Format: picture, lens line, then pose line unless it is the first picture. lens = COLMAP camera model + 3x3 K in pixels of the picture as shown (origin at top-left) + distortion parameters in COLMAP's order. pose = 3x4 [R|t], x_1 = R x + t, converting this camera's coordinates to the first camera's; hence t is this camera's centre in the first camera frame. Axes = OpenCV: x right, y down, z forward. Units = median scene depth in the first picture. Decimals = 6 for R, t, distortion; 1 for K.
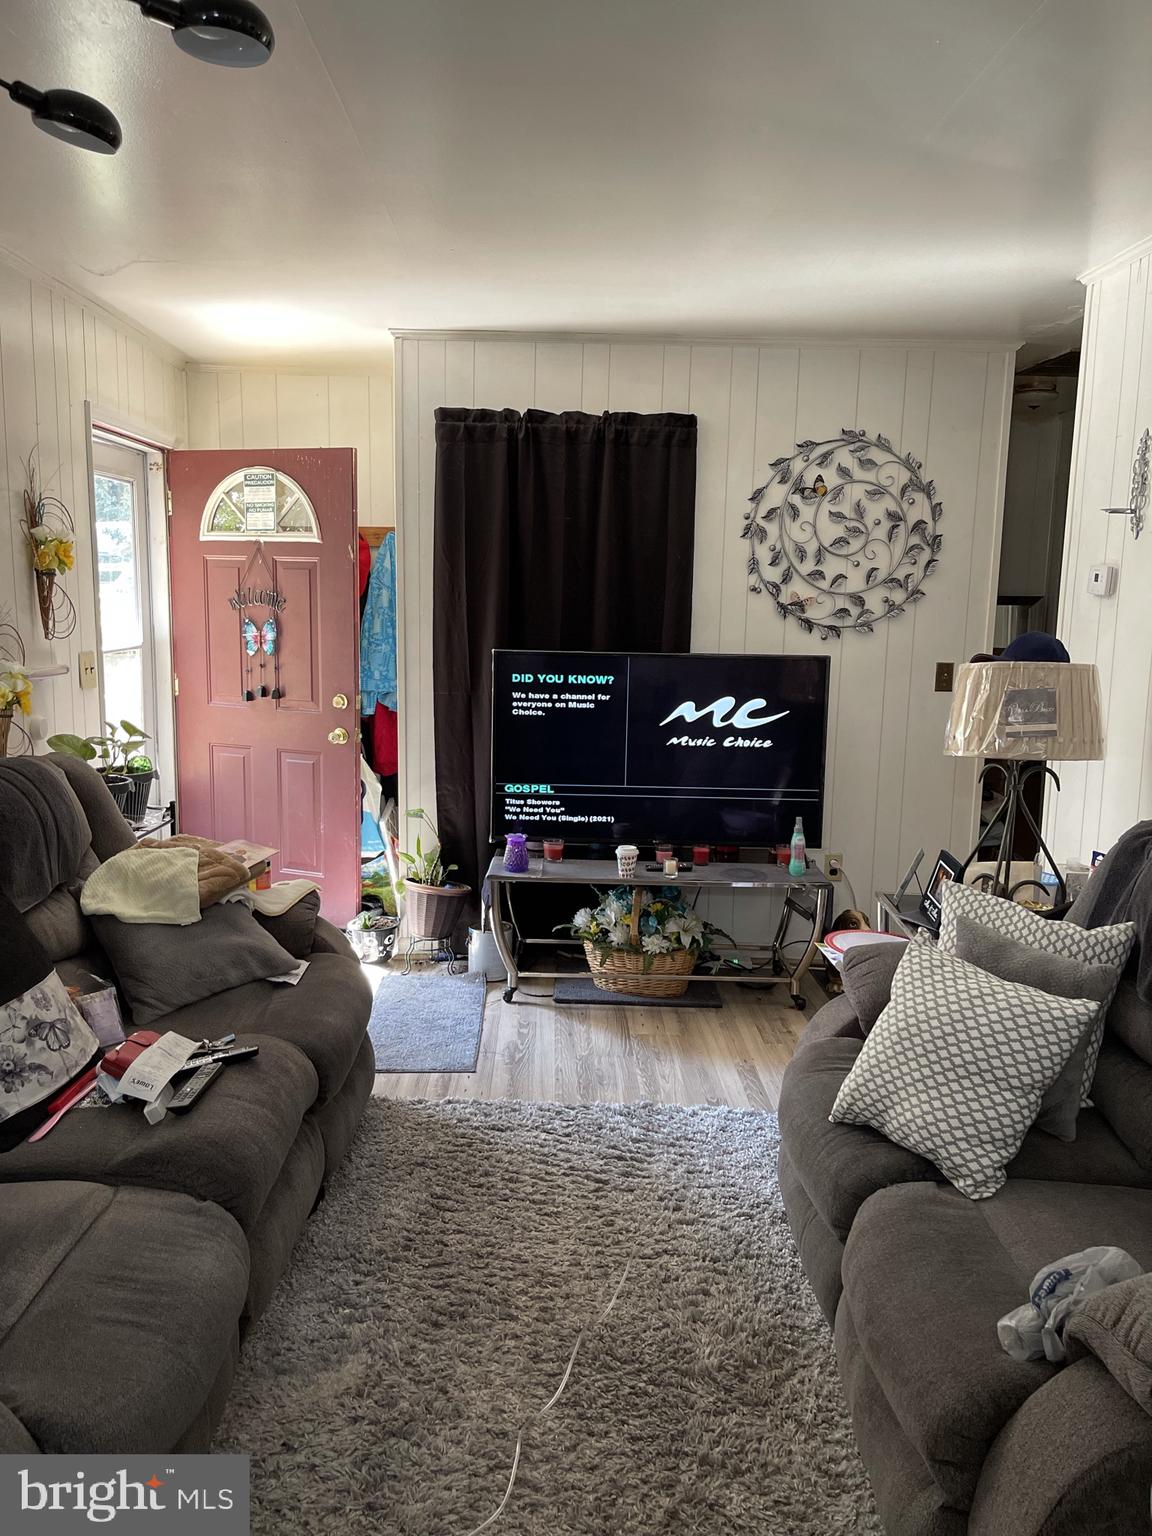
lens RADIAL K [[1165.0, 0, 574.3], [0, 1165.0, 788.2], [0, 0, 1]] dist [0.060885, -0.075761]
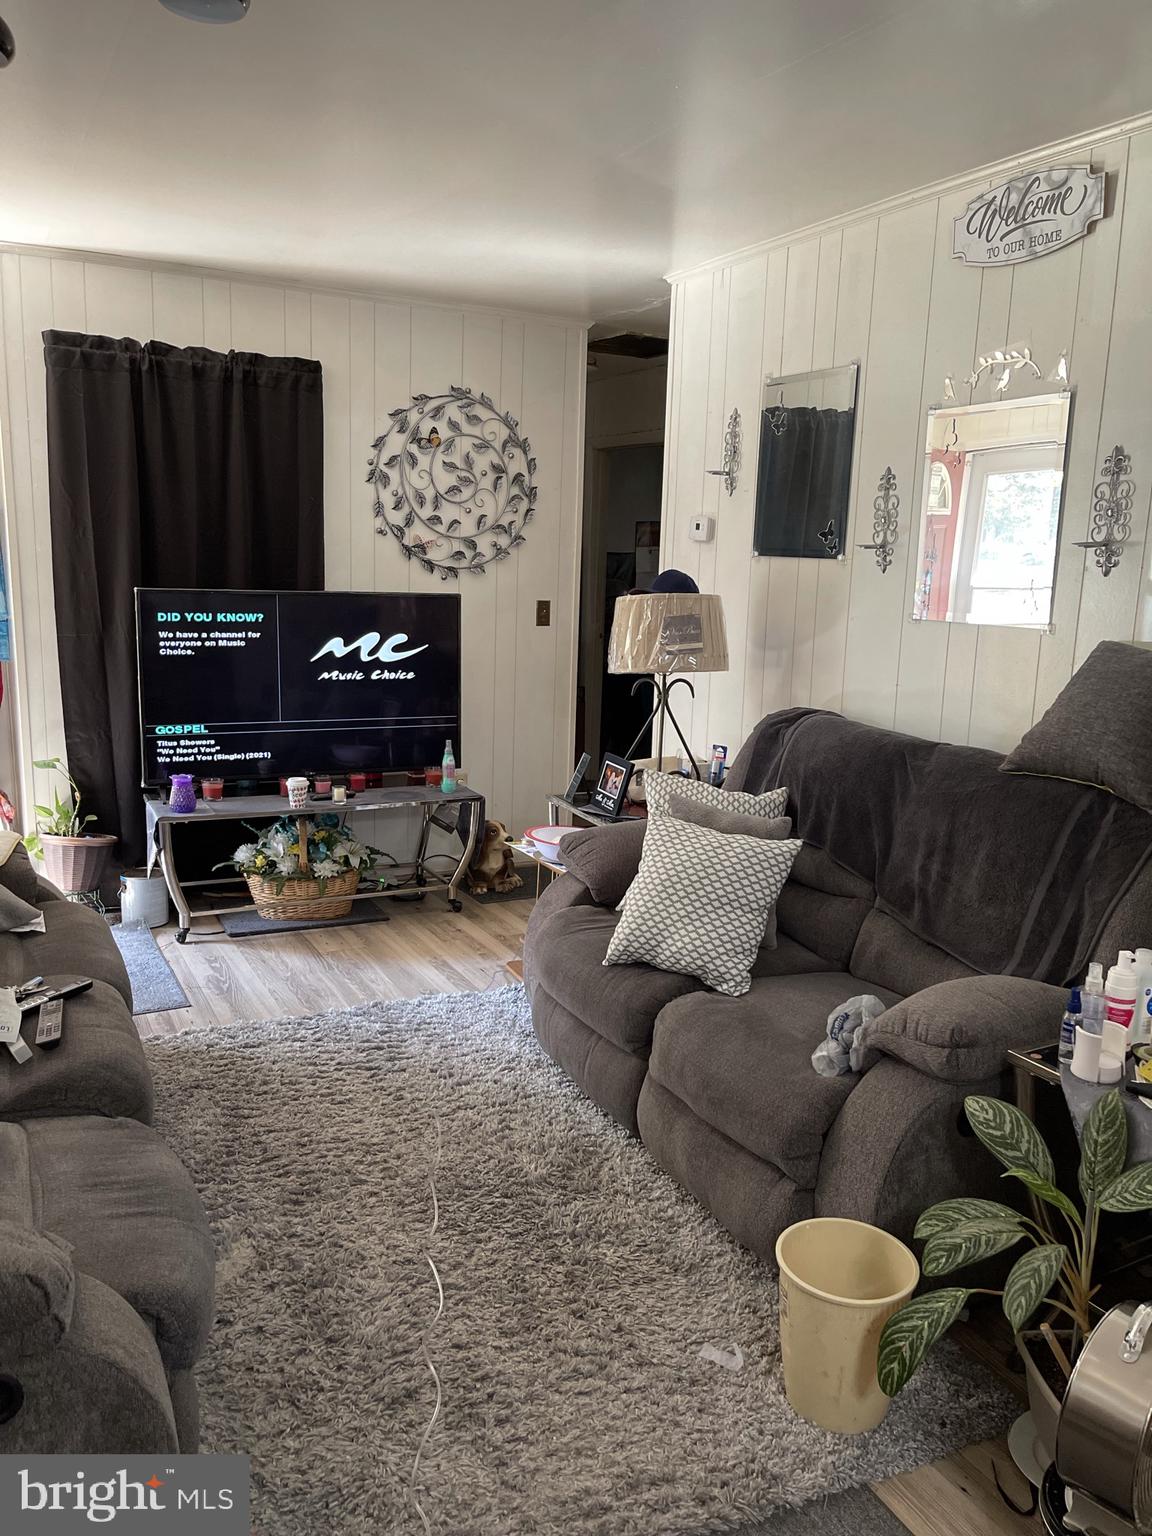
lens RADIAL K [[1165.0, 0, 574.3], [0, 1165.0, 788.2], [0, 0, 1]] dist [0.060885, -0.075761]
pose [[0.894864, -0.080390, 0.439039, -0.185793], [0.061731, 0.996484, 0.056639, 0.014715], [-0.442048, -0.023582, 0.896681, -0.045887]]
